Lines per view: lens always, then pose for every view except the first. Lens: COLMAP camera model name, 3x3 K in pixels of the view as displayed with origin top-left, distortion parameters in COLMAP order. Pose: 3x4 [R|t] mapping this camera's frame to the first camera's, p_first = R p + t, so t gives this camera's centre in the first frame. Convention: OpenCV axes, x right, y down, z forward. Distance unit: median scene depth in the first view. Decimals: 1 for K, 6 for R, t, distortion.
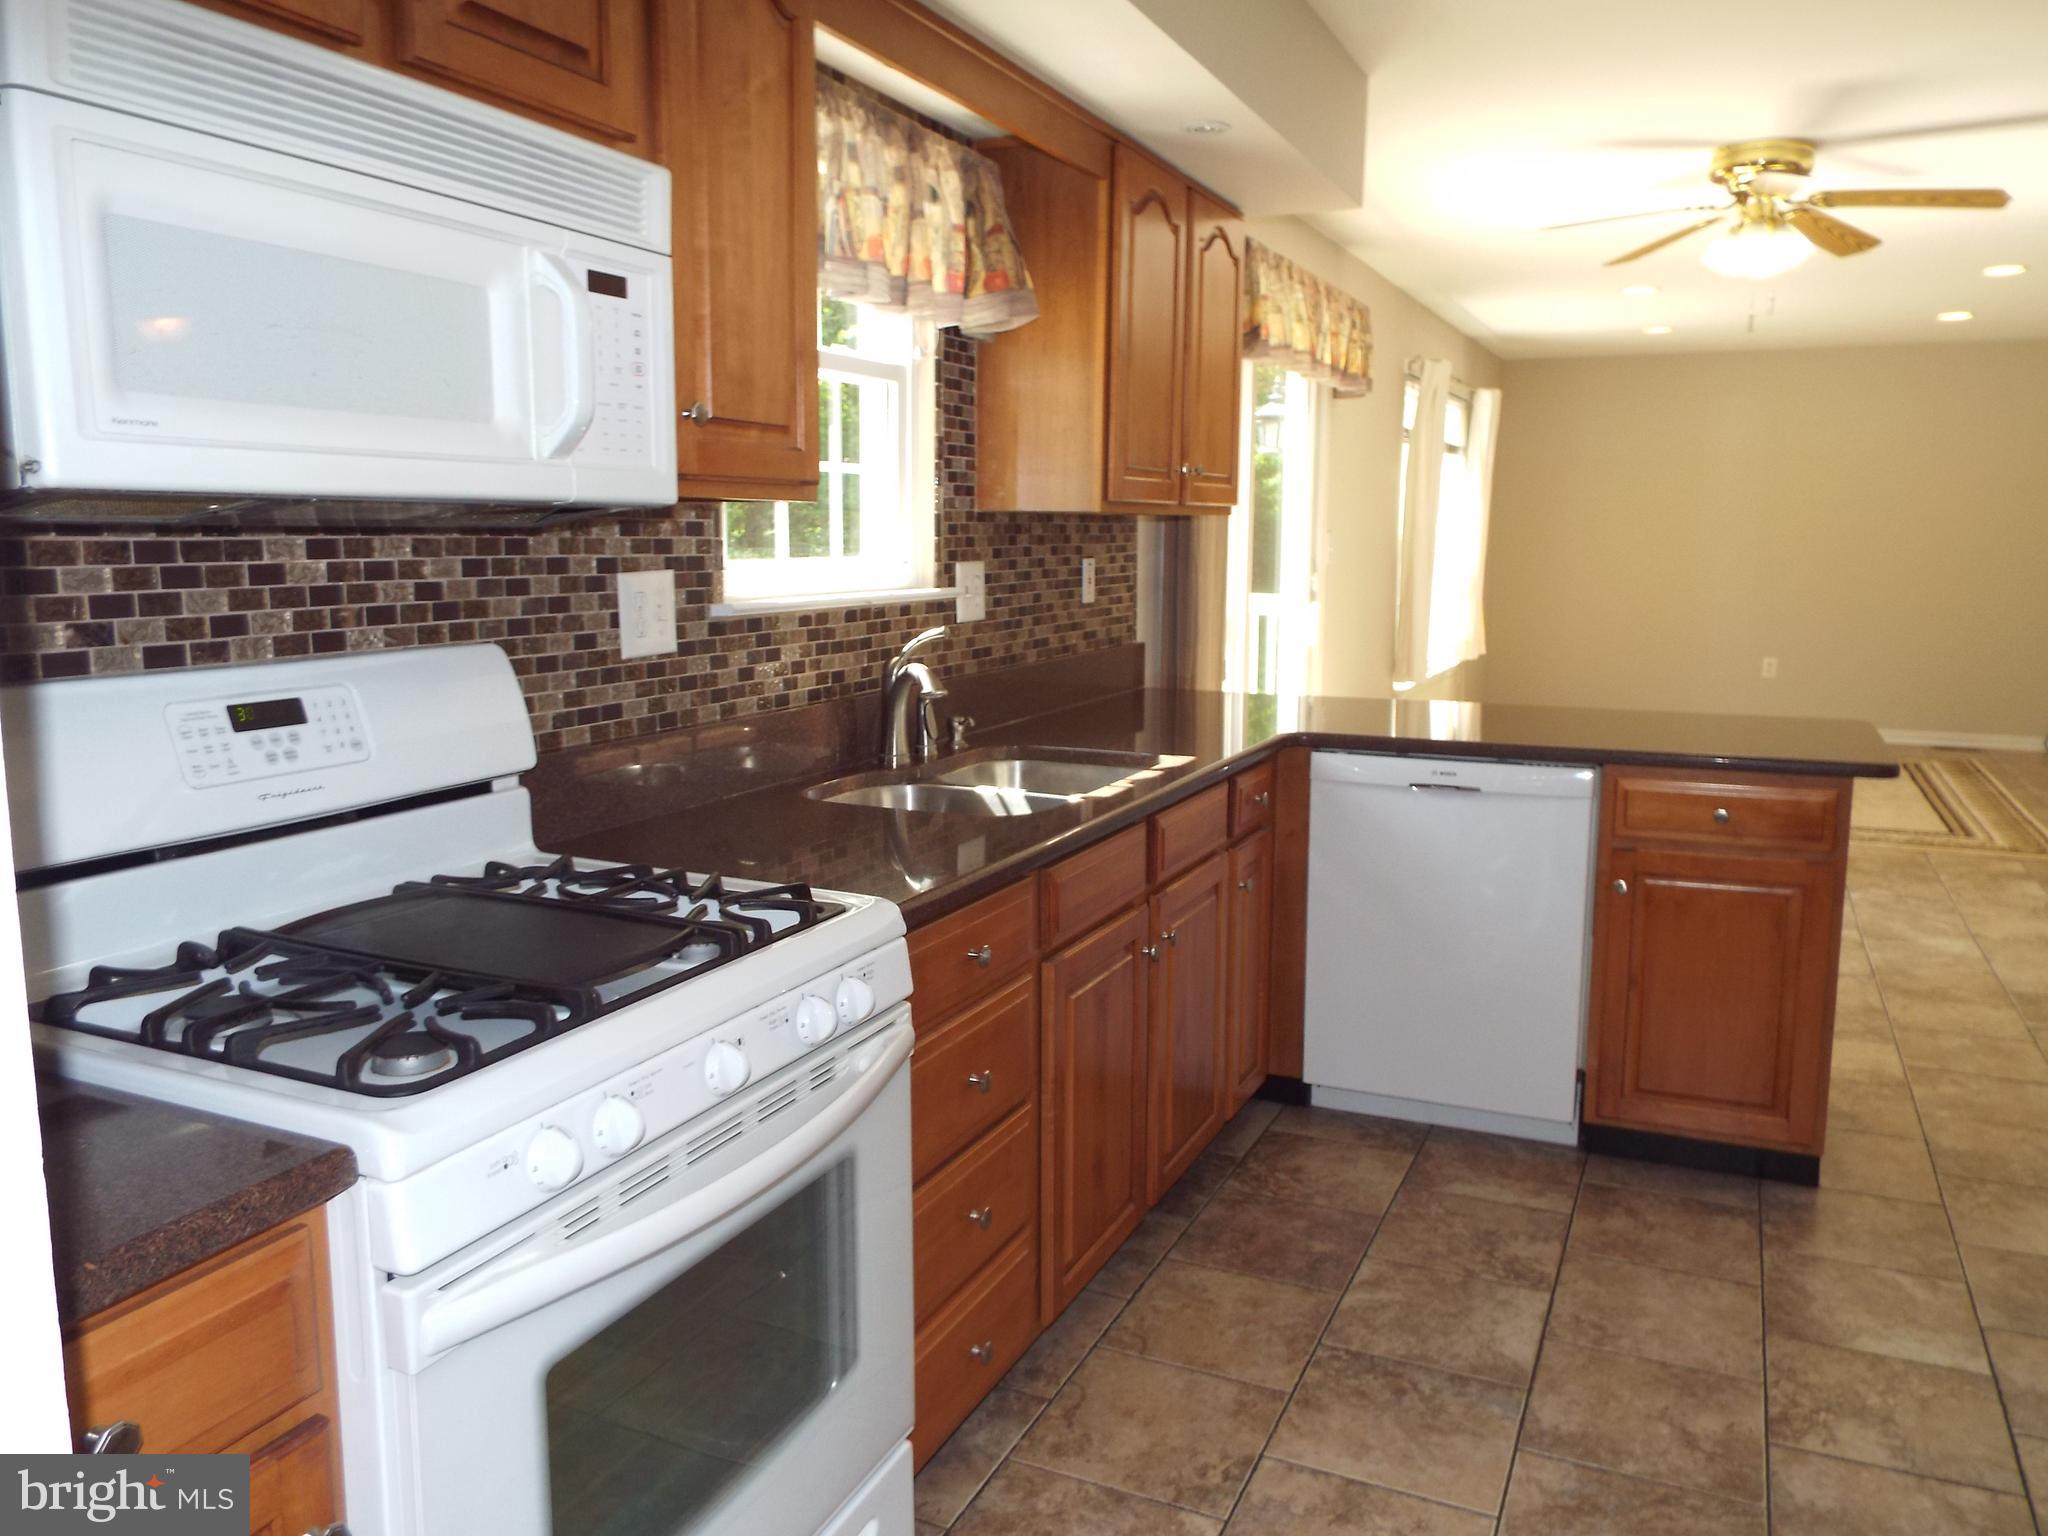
lens RADIAL K [[1497.4, 0, 1068.5], [0, 1497.4, 751.7], [0, 0, 1]] dist [0.004573, -0.012991]
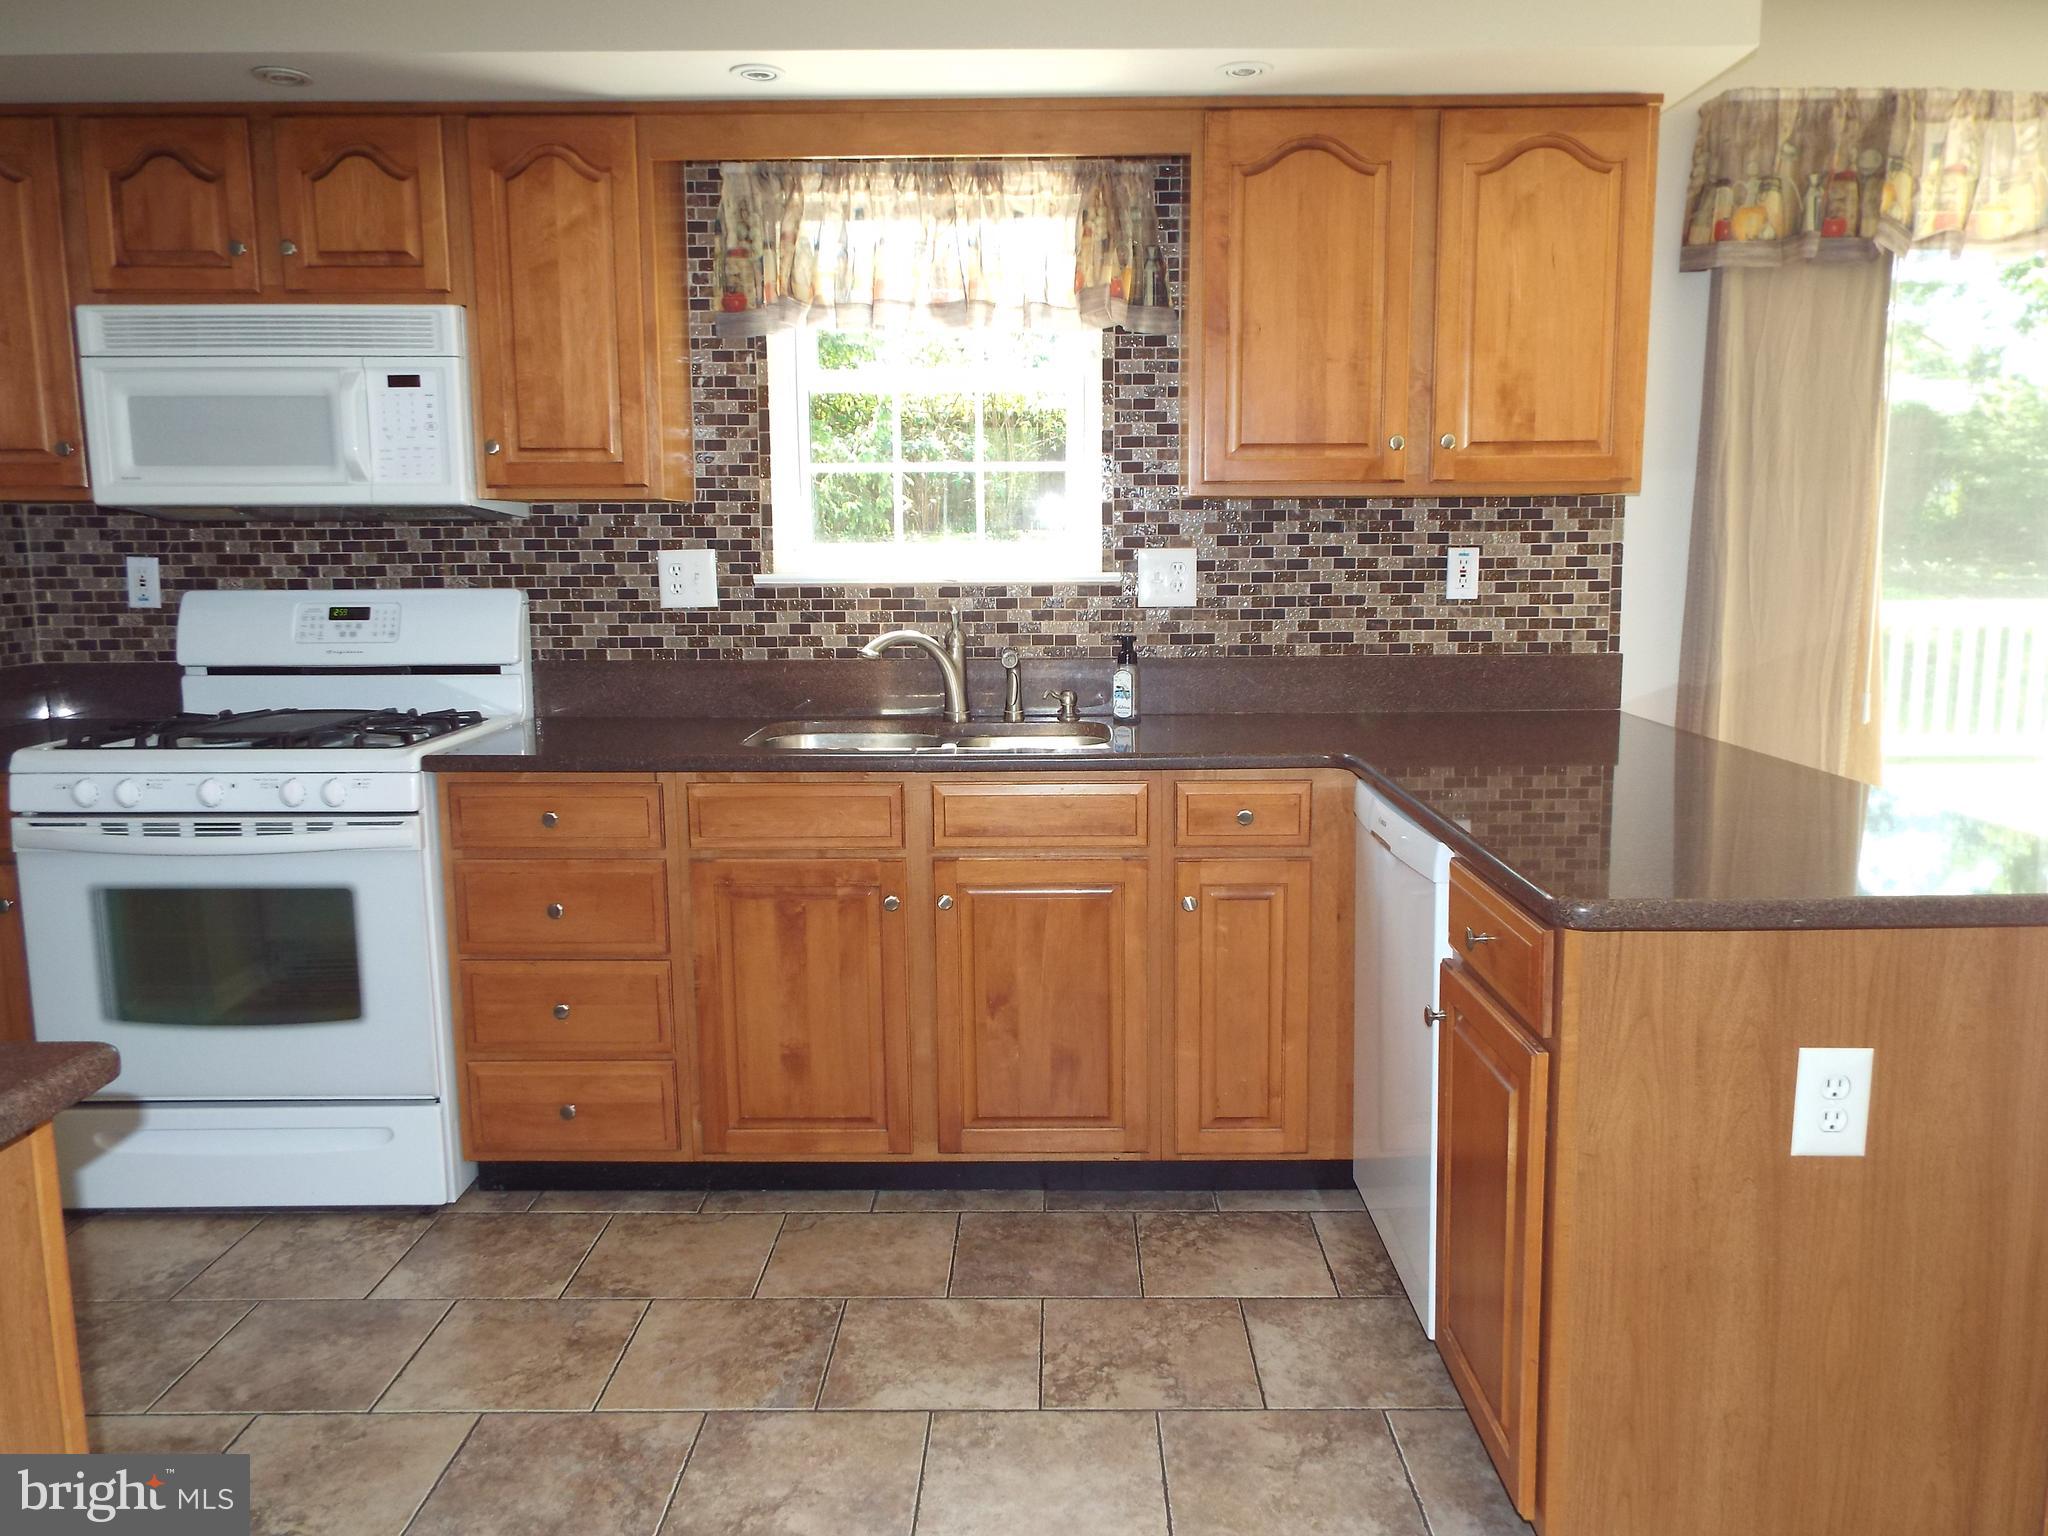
lens RADIAL K [[1497.4, 0, 1027.3], [0, 1497.4, 752.9], [0, 0, 1]] dist [0.004573, -0.012991]
pose [[0.399043, 0.120055, -0.909039, 1.025608], [-0.126588, 0.989111, 0.075061, -0.064228], [0.908152, 0.085121, 0.409896, 0.609417]]
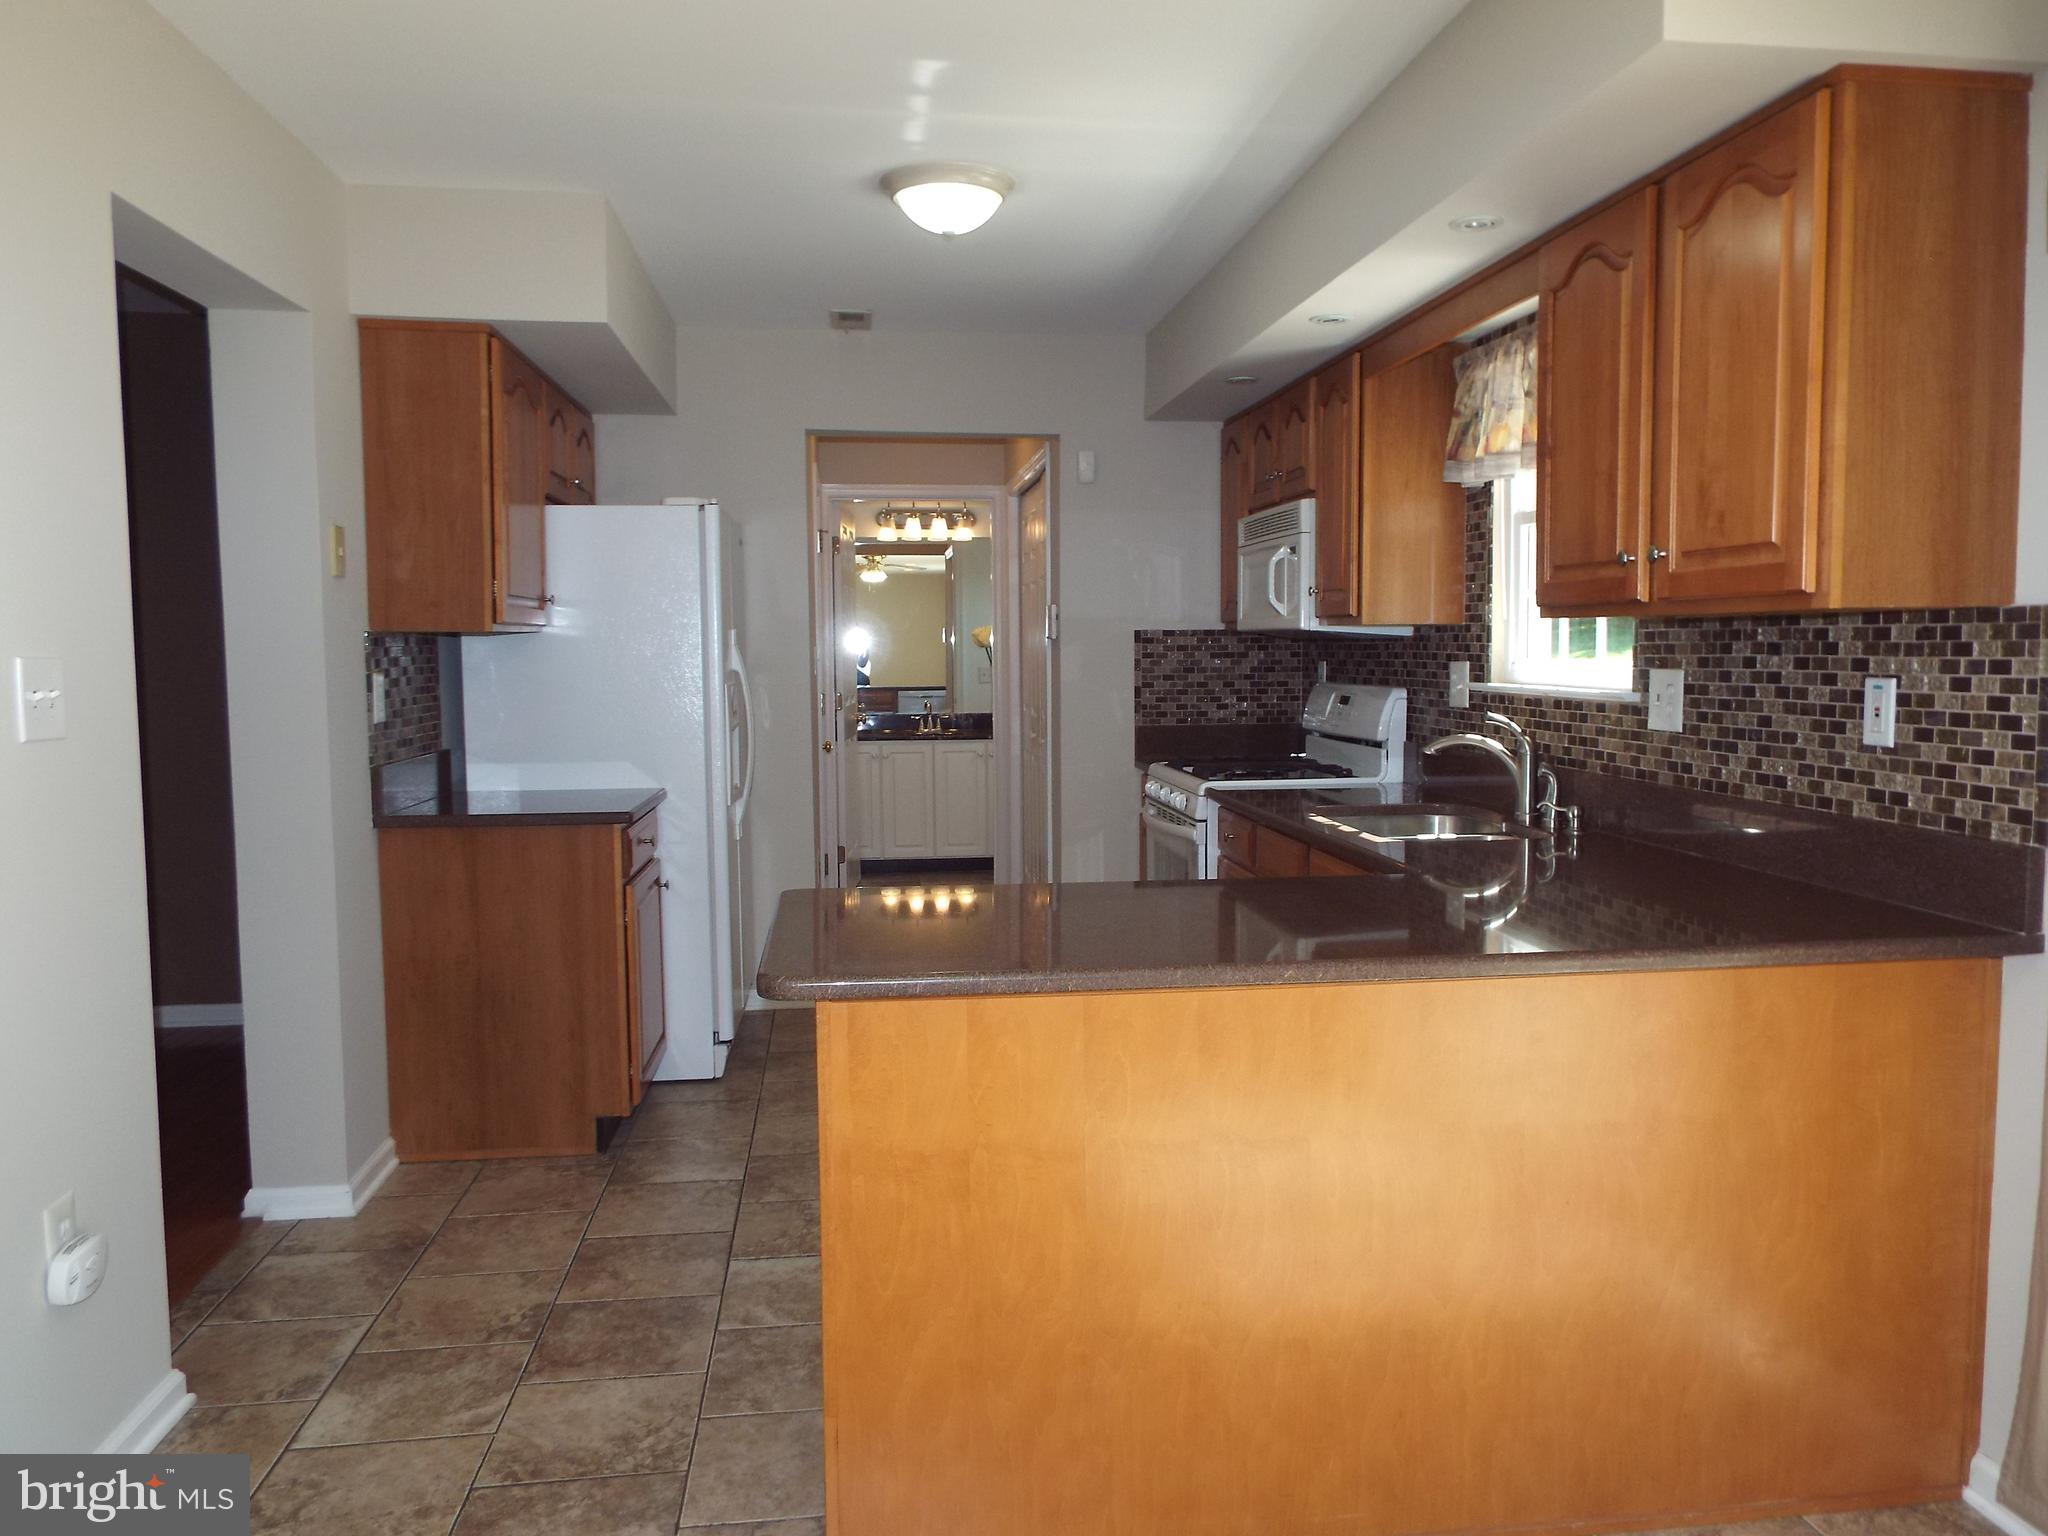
lens RADIAL K [[1497.4, 0, 1037.5], [0, 1497.4, 771.7], [0, 0, 1]] dist [0.004573, -0.012991]
pose [[-0.858241, 0.047217, -0.511071, 0.945341], [-0.070760, 0.975365, 0.208939, -0.285505], [0.508346, 0.215483, -0.833757, 1.954380]]
